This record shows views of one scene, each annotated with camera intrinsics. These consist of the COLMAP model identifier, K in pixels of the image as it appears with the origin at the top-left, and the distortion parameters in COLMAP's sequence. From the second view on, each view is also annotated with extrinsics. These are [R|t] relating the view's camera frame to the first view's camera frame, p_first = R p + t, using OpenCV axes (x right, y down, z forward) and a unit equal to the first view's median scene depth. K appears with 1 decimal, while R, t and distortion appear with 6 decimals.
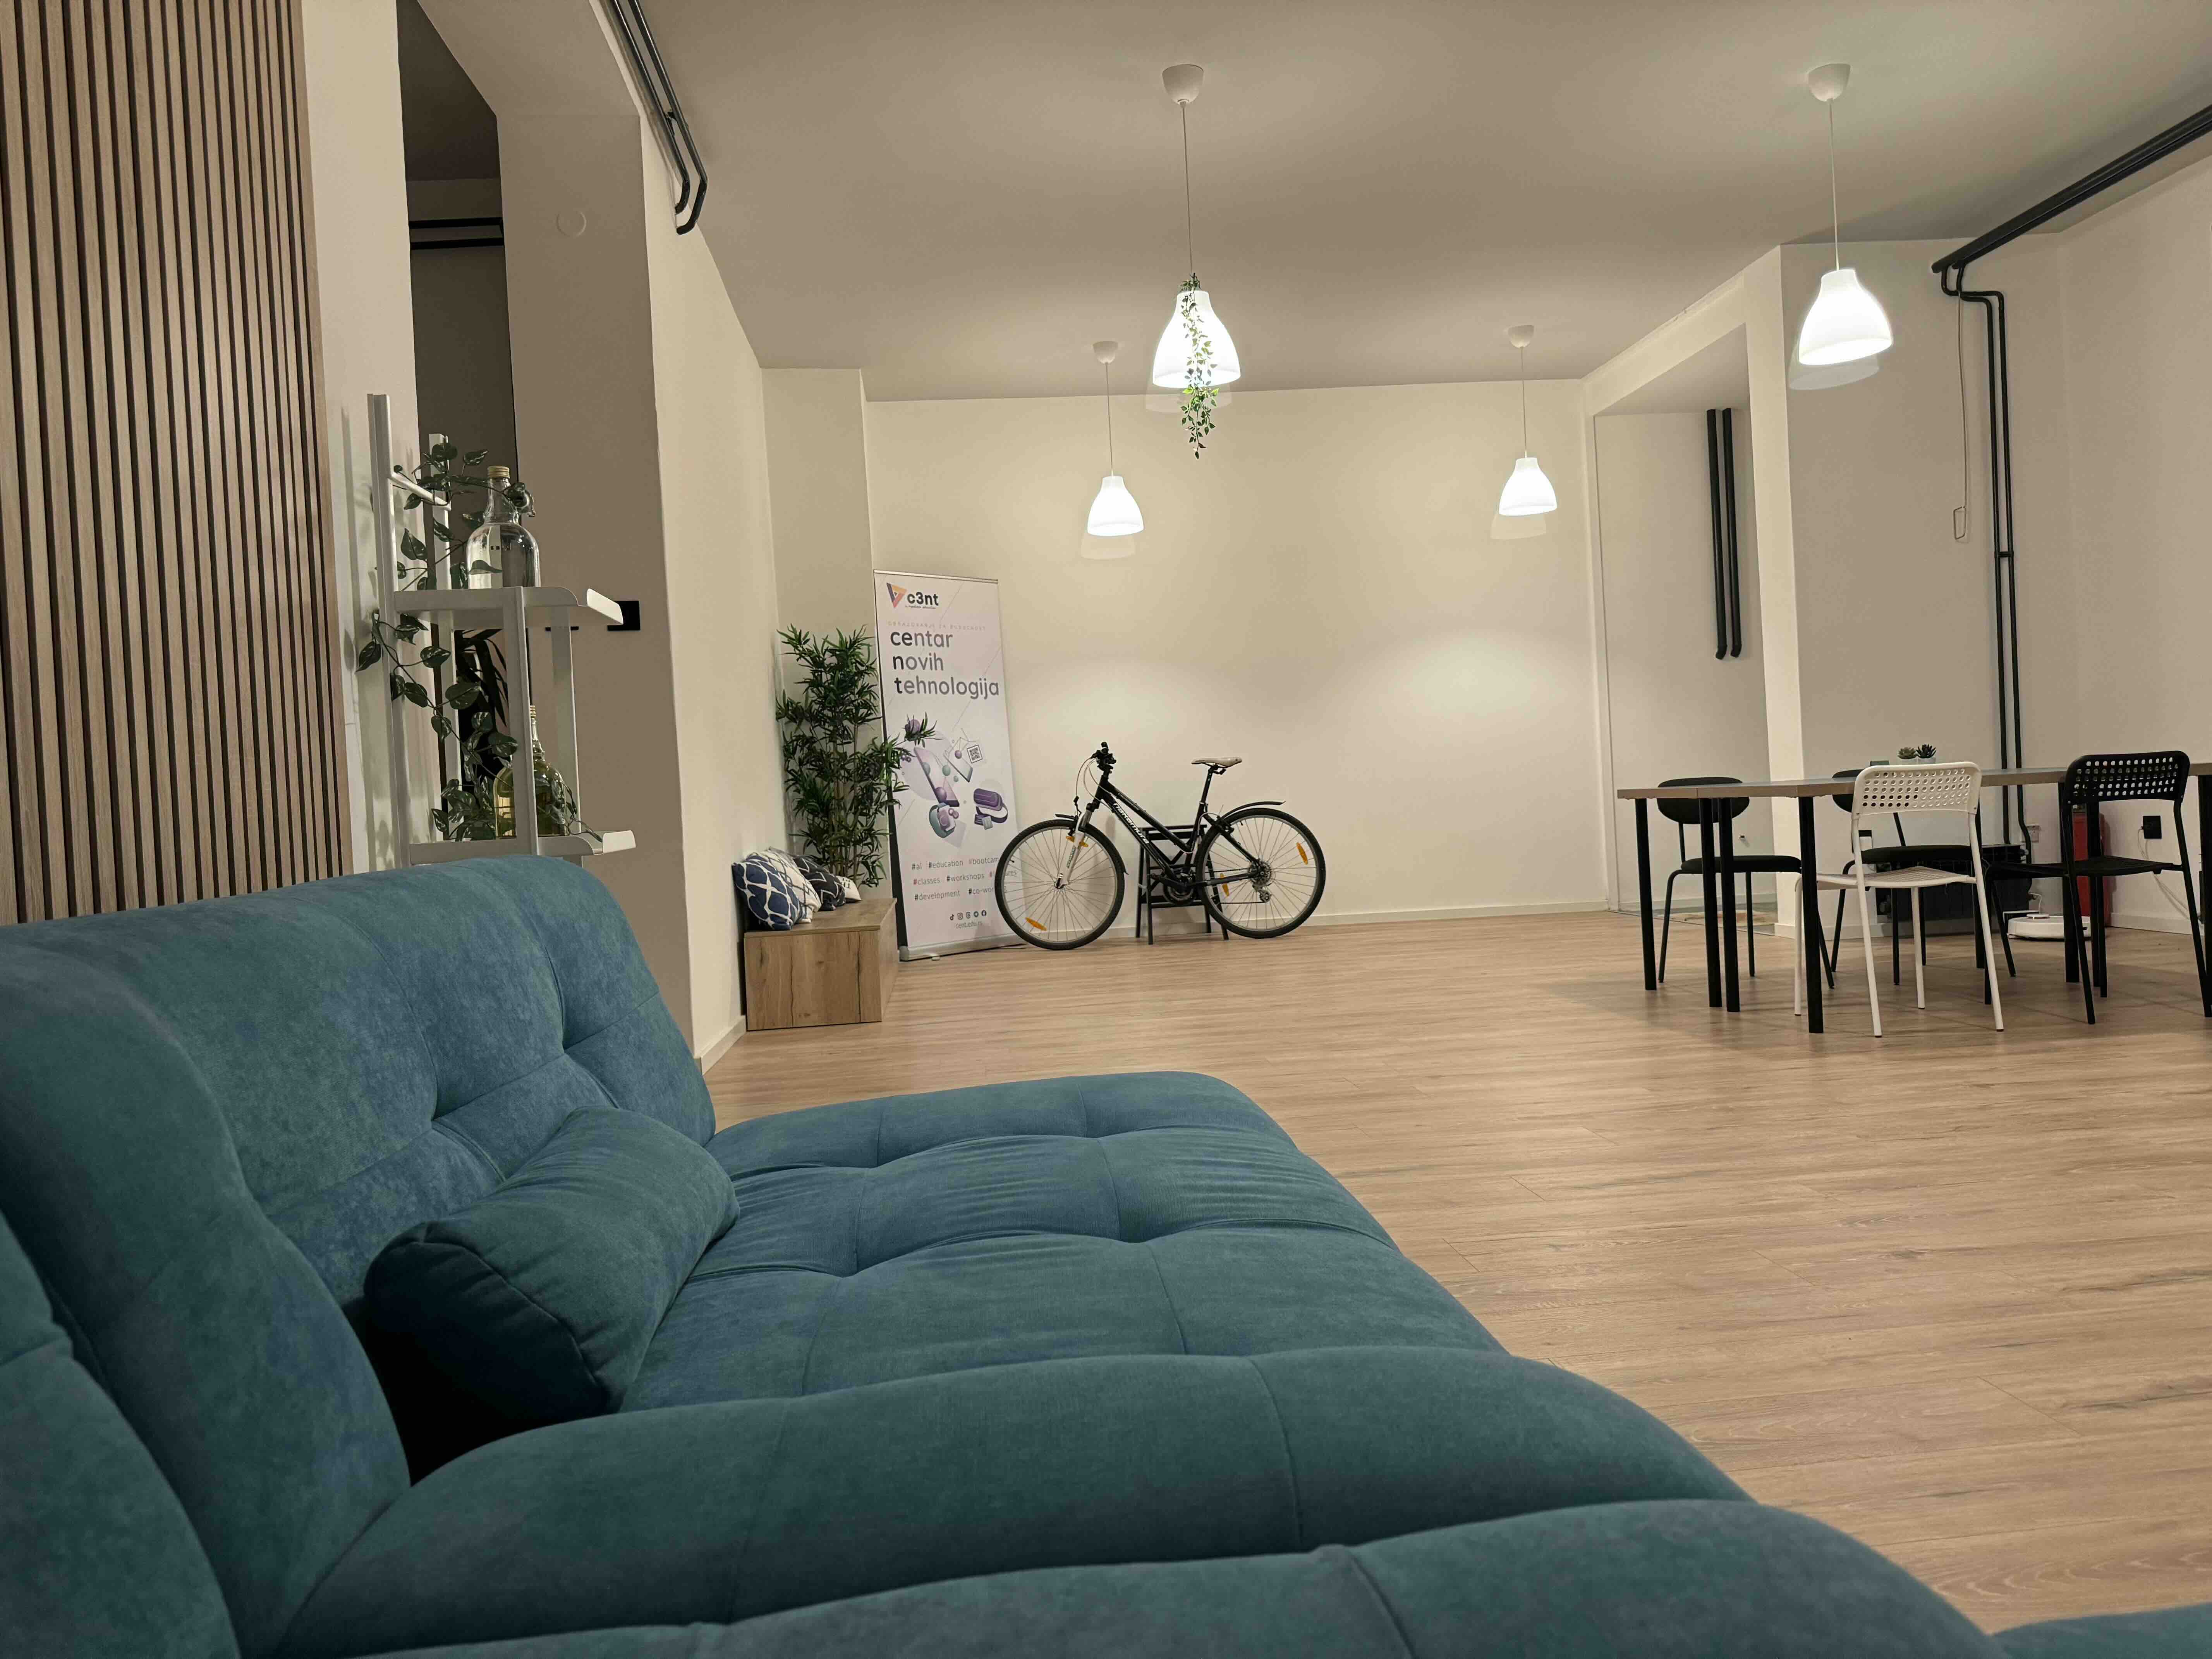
lens RADIAL K [[1541.8, 0, 1101.5], [0, 1541.8, 821.6], [0, 0, 1]] dist [0.169955, -0.355144]
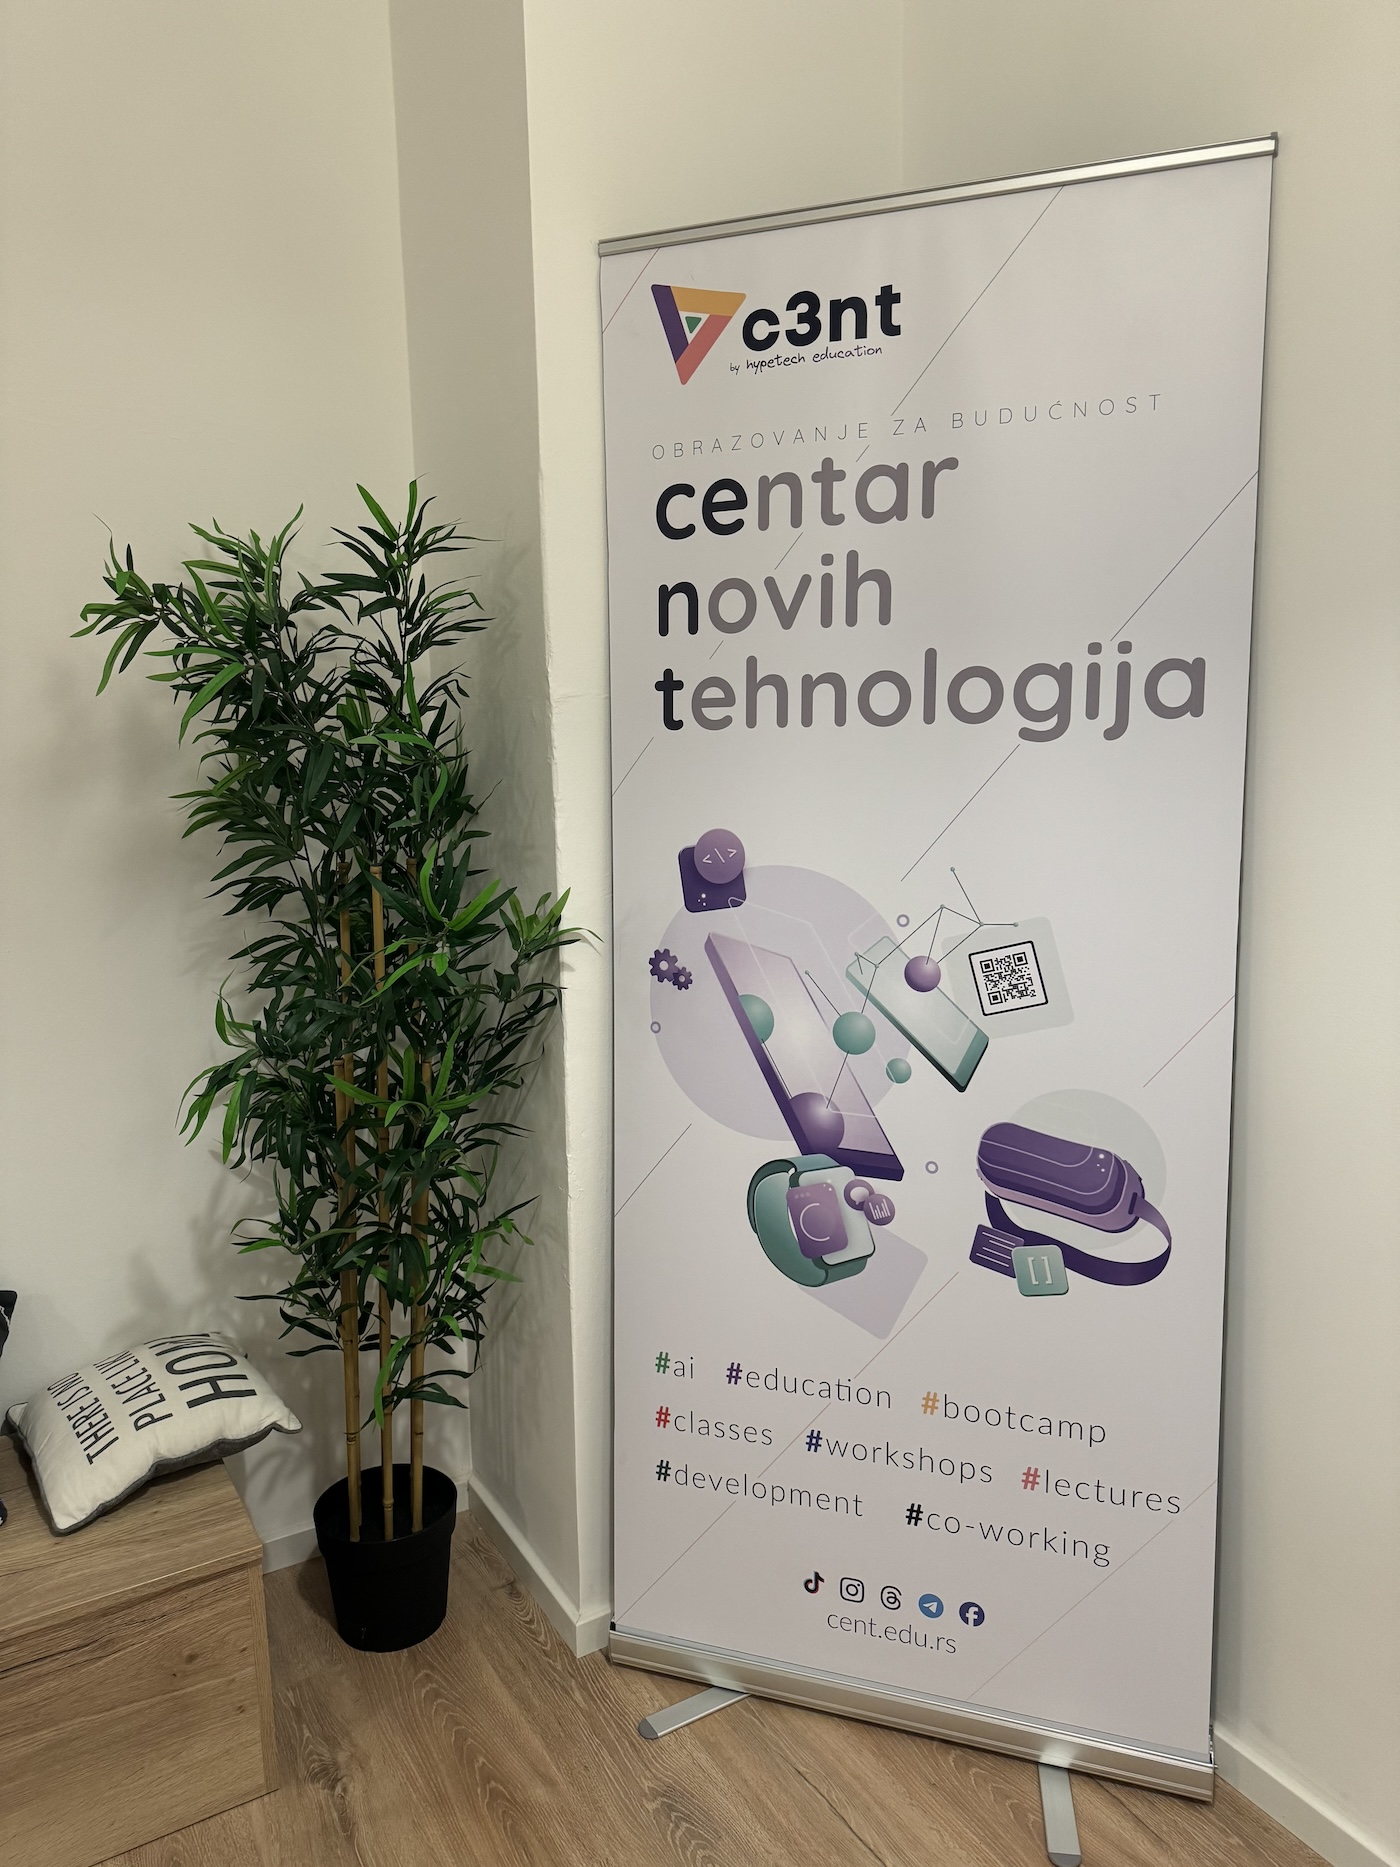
lens RADIAL K [[1301.3, 0, 691.7], [0, 1301.3, 940.5], [0, 0, 1]] dist [0.169955, -0.355144]
pose [[0.435232, 0.183677, -0.881383, 0.078561], [-0.017856, 0.980537, 0.195523, -0.094993], [0.900141, -0.069360, 0.430040, 0.941598]]
